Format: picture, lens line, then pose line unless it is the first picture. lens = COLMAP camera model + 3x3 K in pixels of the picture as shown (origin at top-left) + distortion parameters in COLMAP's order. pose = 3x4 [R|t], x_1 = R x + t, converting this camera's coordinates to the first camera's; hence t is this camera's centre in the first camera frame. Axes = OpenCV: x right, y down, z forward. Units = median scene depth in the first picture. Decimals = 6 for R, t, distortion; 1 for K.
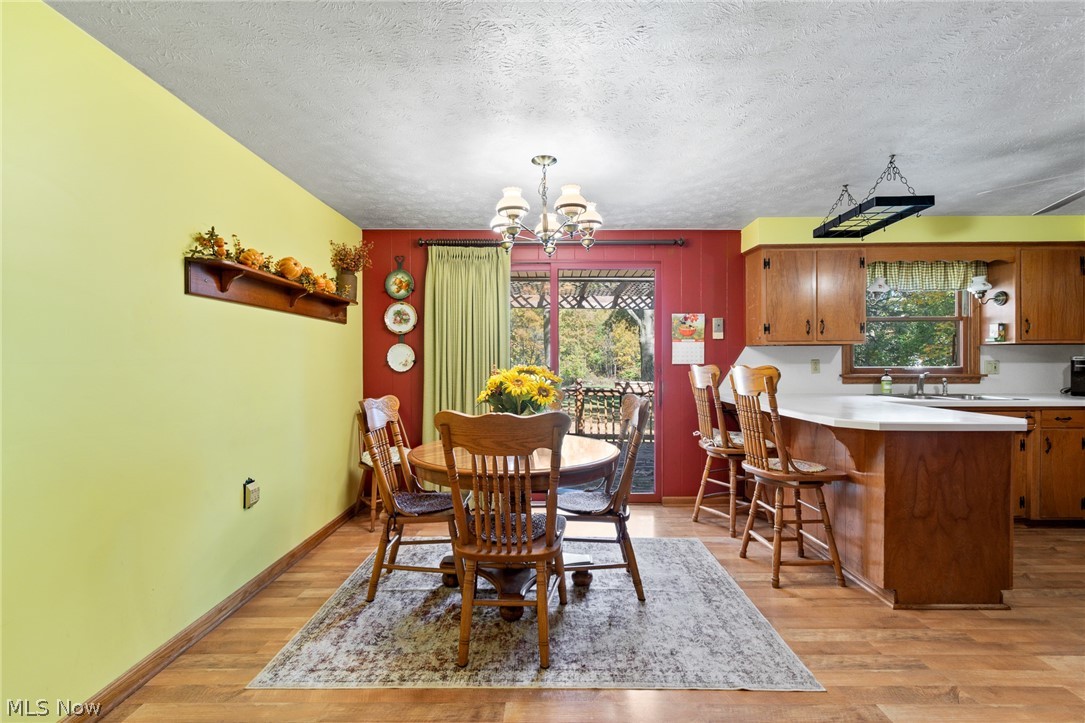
lens RADIAL K [[486.0, 0, 546.9], [0, 486.0, 365.2], [0, 0, 1]] dist [0.000209, -0.000548]
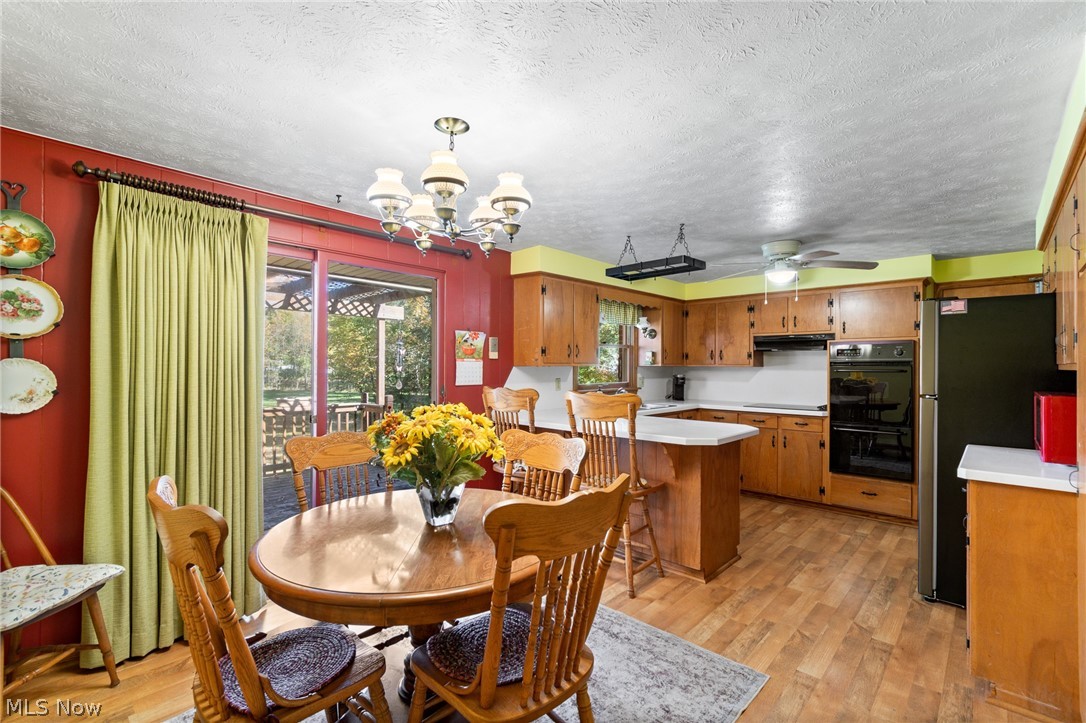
lens RADIAL K [[481.7, 0, 541.2], [0, 481.7, 364.1], [0, 0, 1]] dist [0.000951, -0.000047]
pose [[0.682014, 0.007799, 0.731297, -0.314989], [-0.001867, 0.999958, -0.008923, -0.037153], [-0.731336, 0.004721, 0.682001, 0.283849]]
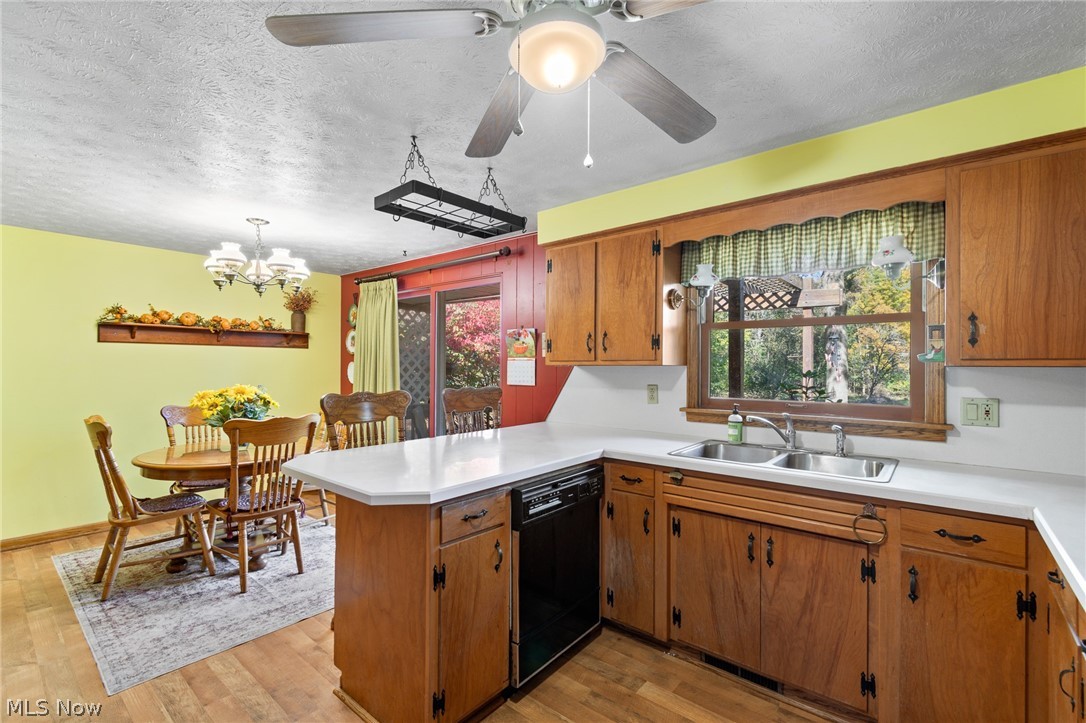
lens RADIAL K [[483.3, 0, 542.7], [0, 483.3, 365.3], [0, 0, 1]] dist [0.002129, -0.000355]
pose [[0.769643, 0.006295, -0.638443, 0.950634], [-0.010923, 0.999935, -0.003308, -0.039200], [0.638381, 0.009520, 0.769662, 0.364770]]
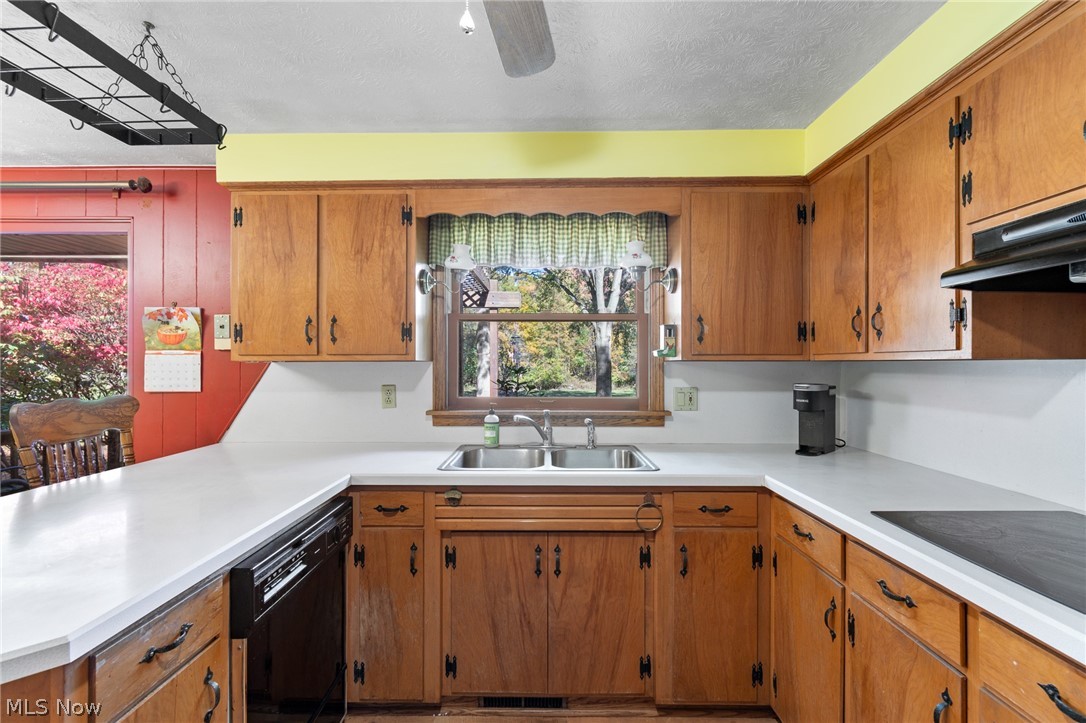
lens RADIAL K [[488.0, 0, 542.2], [0, 488.0, 363.4], [0, 0, 1]] dist [0.001894, -0.000223]
pose [[0.999976, 0.002841, -0.006258, 0.797712], [-0.002896, 0.999957, -0.008797, -0.035729], [0.006233, 0.008815, 0.999942, 0.433657]]
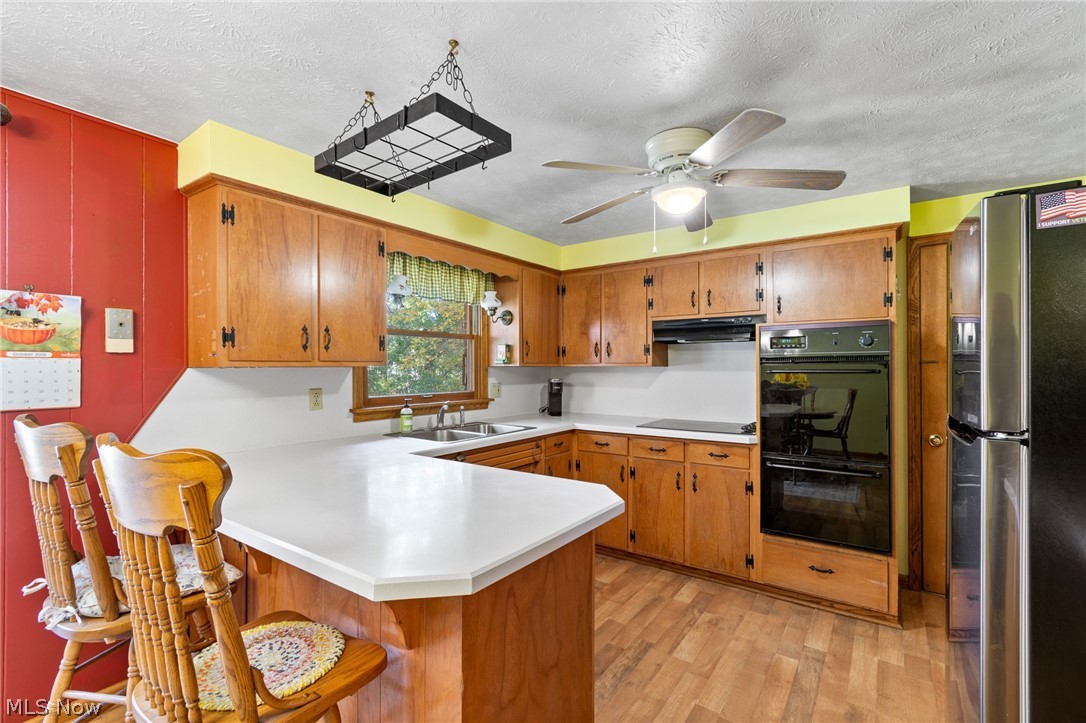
lens RADIAL K [[483.3, 0, 542.7], [0, 483.3, 365.3], [0, 0, 1]] dist [0.002129, -0.000355]
pose [[0.578673, 0.004549, 0.815547, 0.218669], [0.005675, 0.999938, -0.009604, -0.037182], [-0.815540, 0.010186, 0.578611, 0.411434]]
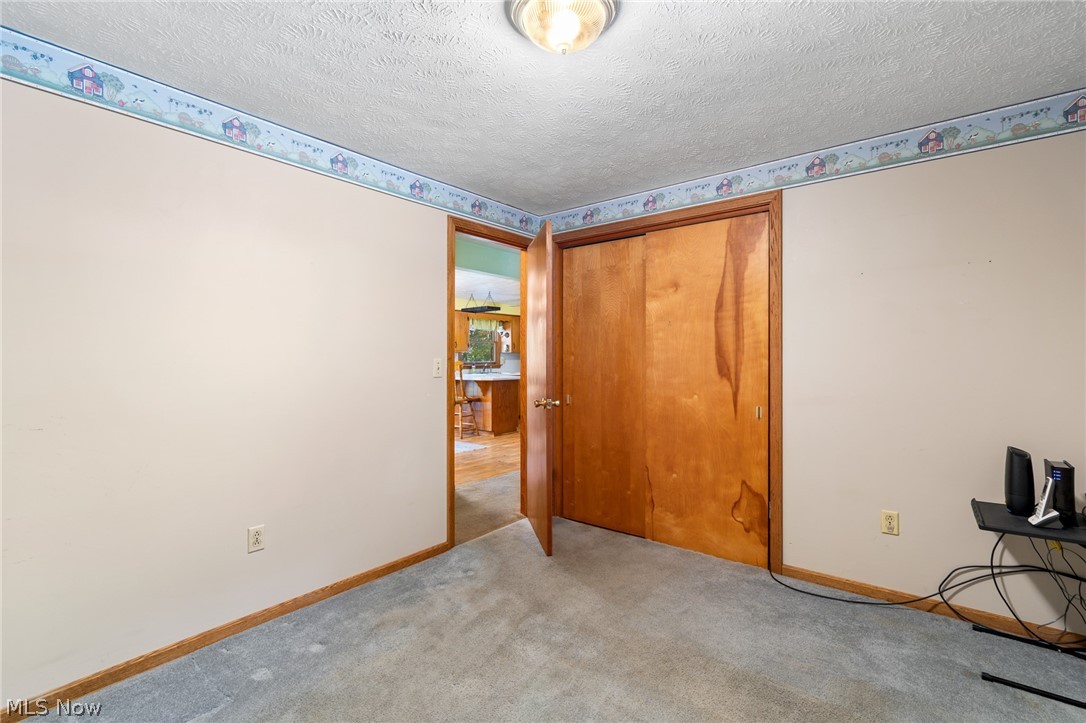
lens RADIAL K [[488.0, 0, 542.2], [0, 488.0, 363.4], [0, 0, 1]] dist [0.001894, -0.000223]
pose [[0.625363, -0.007912, 0.780294, -1.002132], [0.008254, 0.999960, 0.003524, 0.005786], [-0.780291, 0.004237, 0.625403, -0.793895]]
